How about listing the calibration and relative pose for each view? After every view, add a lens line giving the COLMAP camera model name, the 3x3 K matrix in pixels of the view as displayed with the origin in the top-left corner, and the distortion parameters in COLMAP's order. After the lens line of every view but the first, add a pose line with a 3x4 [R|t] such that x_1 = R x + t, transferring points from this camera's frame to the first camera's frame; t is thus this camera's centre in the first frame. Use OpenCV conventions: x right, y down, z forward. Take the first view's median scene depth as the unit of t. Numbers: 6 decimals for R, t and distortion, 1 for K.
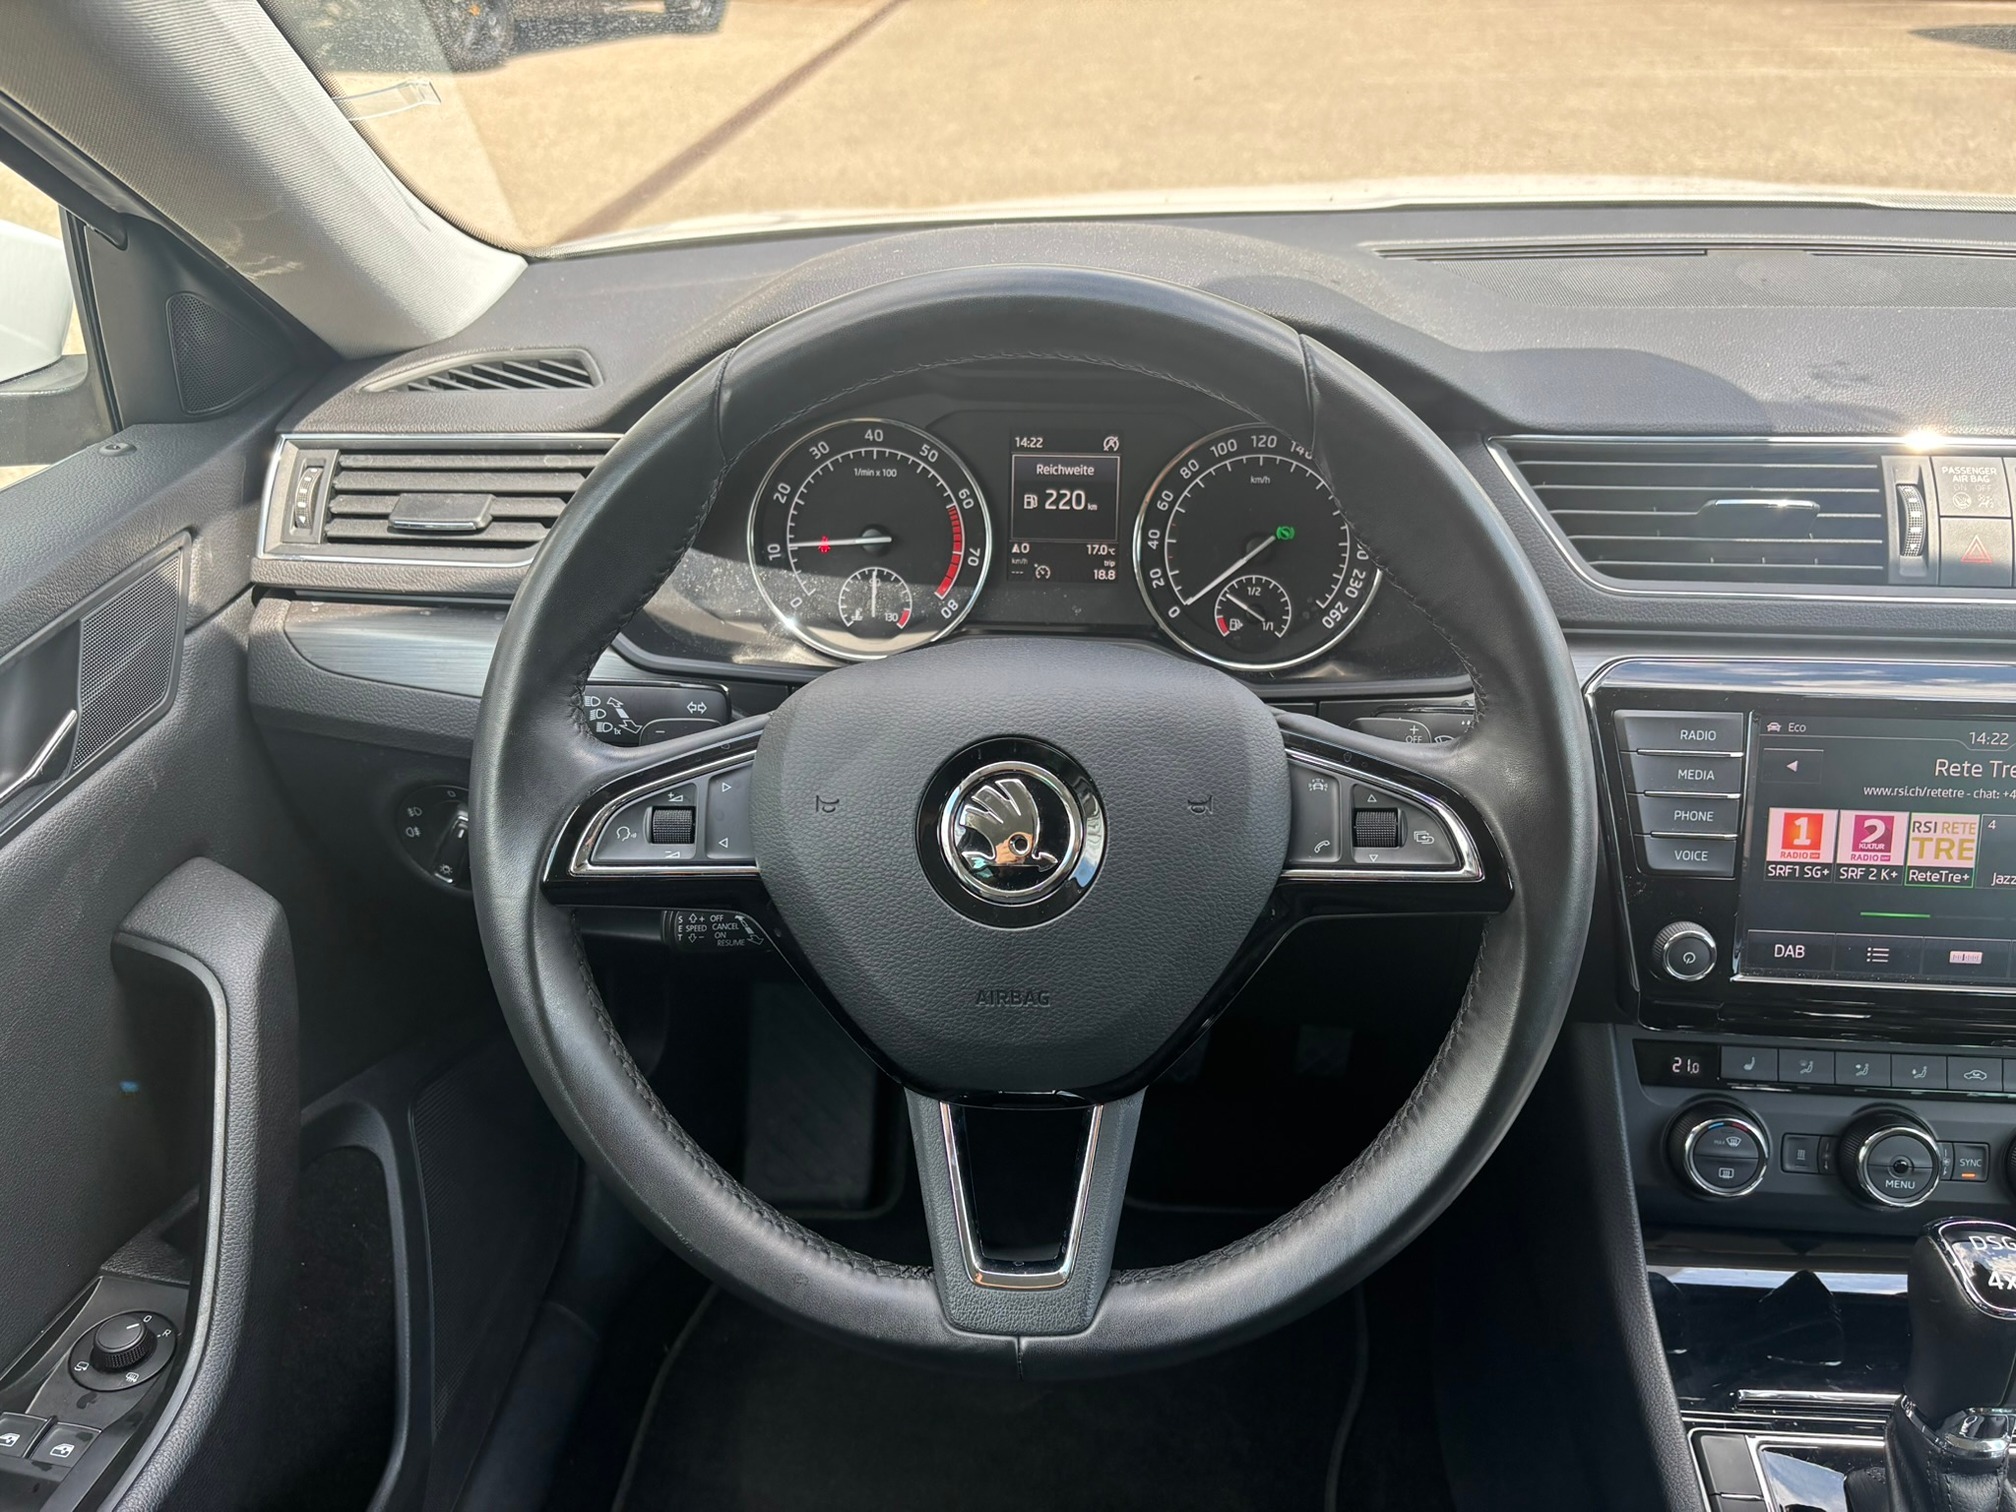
lens RADIAL K [[1560.5, 0, 1003.7], [0, 1560.5, 755.3], [0, 0, 1]] dist [0.053262, -0.054342]
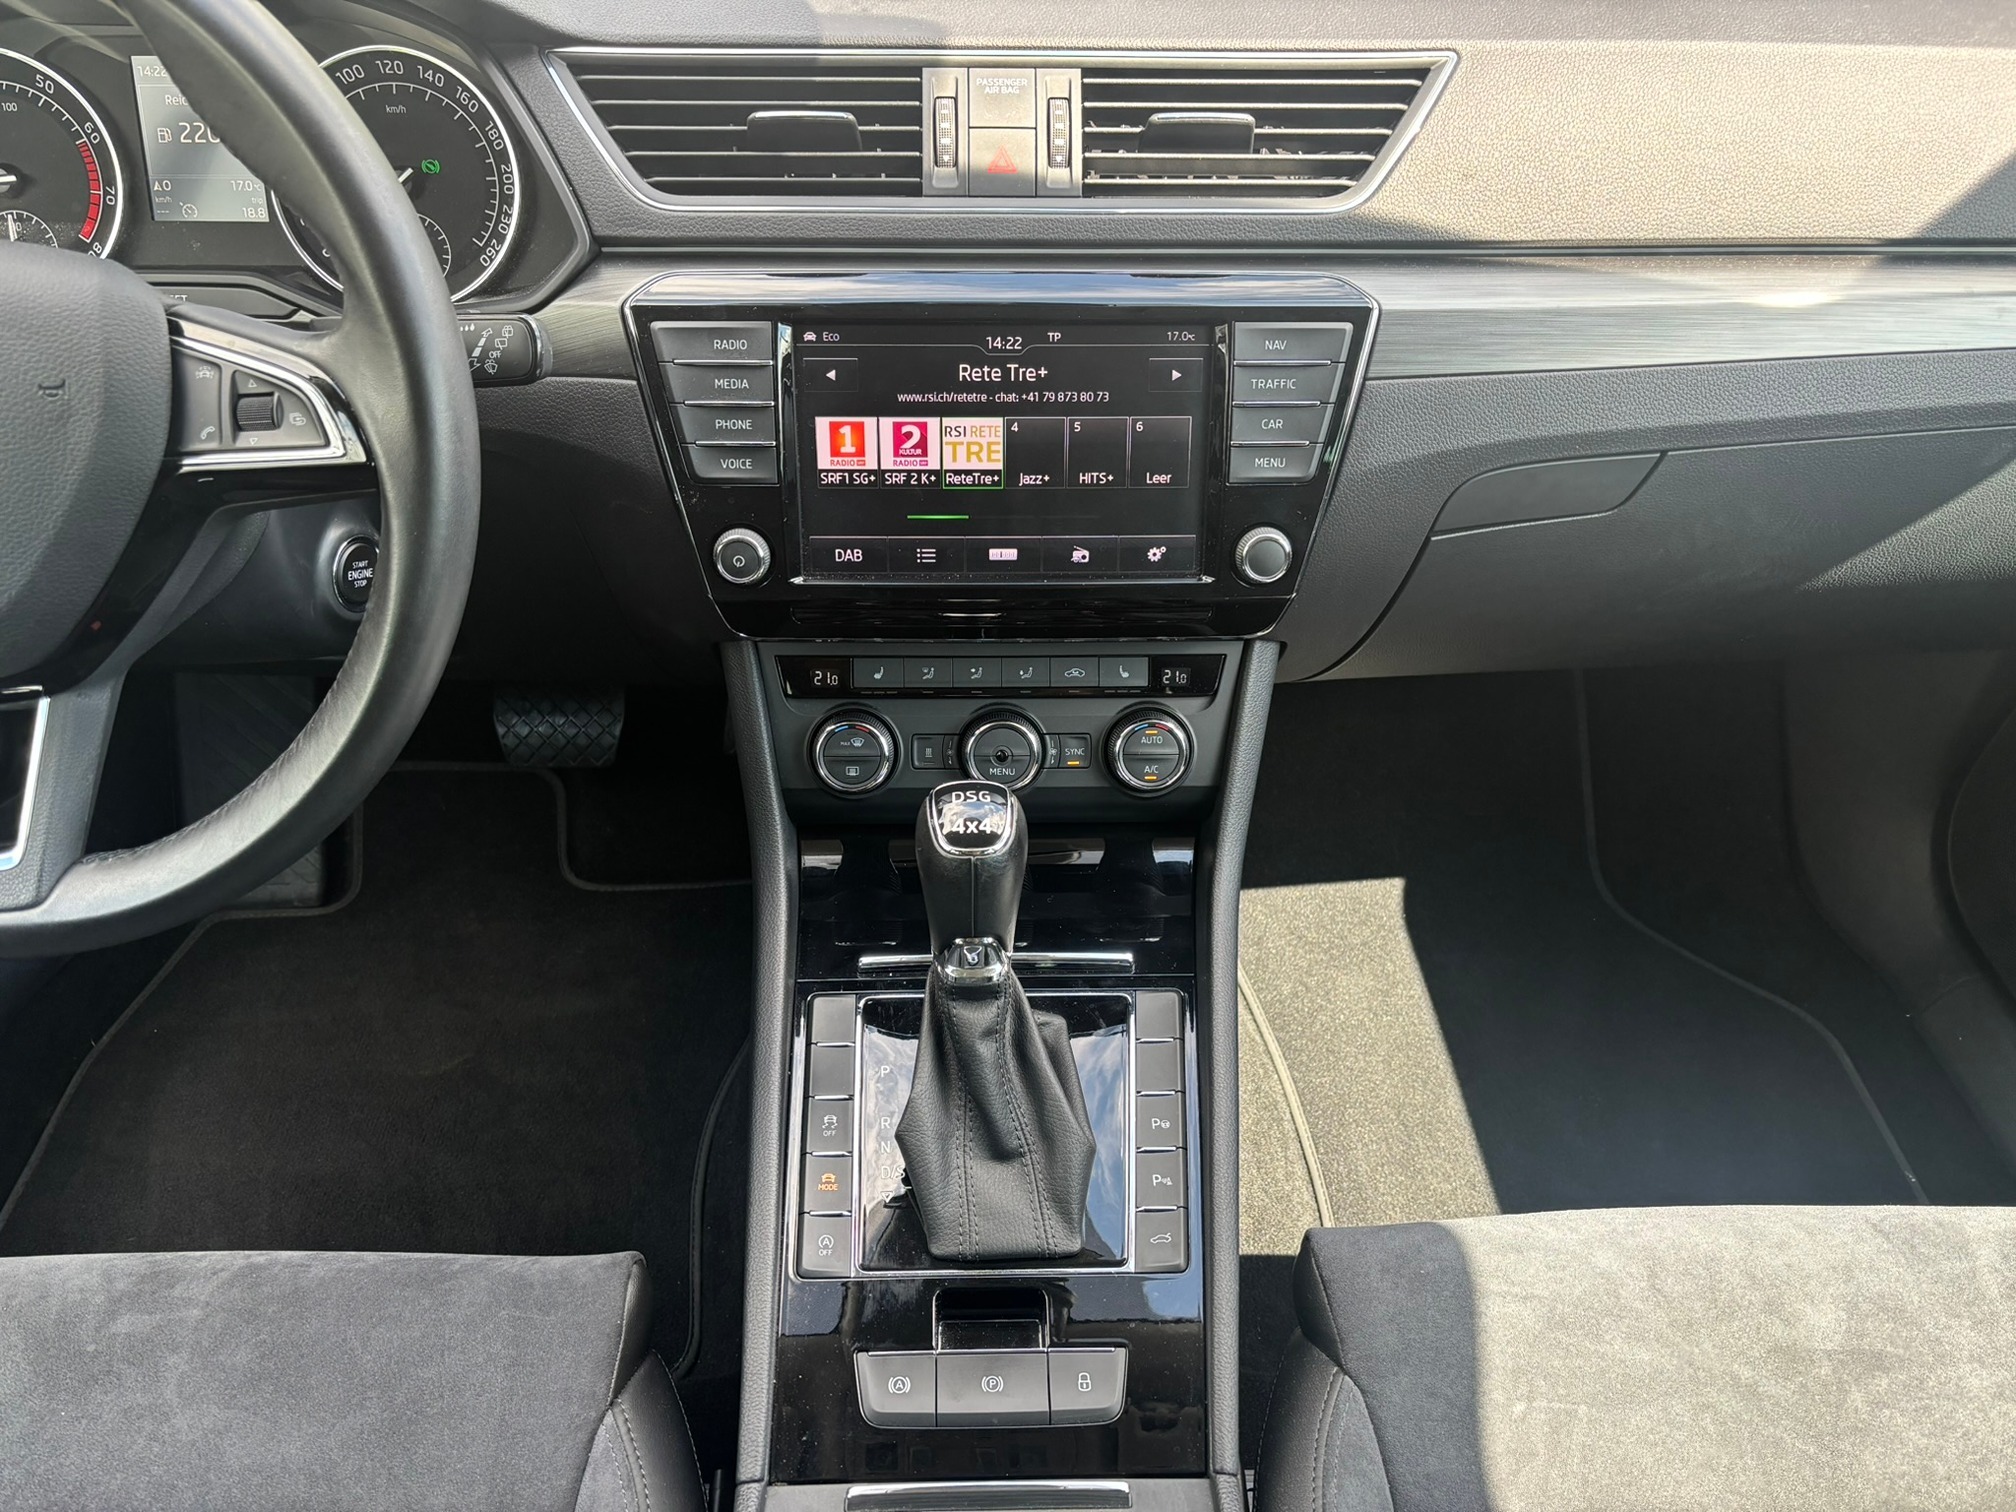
lens RADIAL K [[1560.5, 0, 1010.7], [0, 1560.5, 761.0], [0, 0, 1]] dist [0.053262, -0.054342]
pose [[0.994844, -0.046319, 0.090226, 0.510830], [0.032859, 0.988836, 0.145337, 0.113036], [-0.095950, -0.141623, 0.985260, -0.084322]]
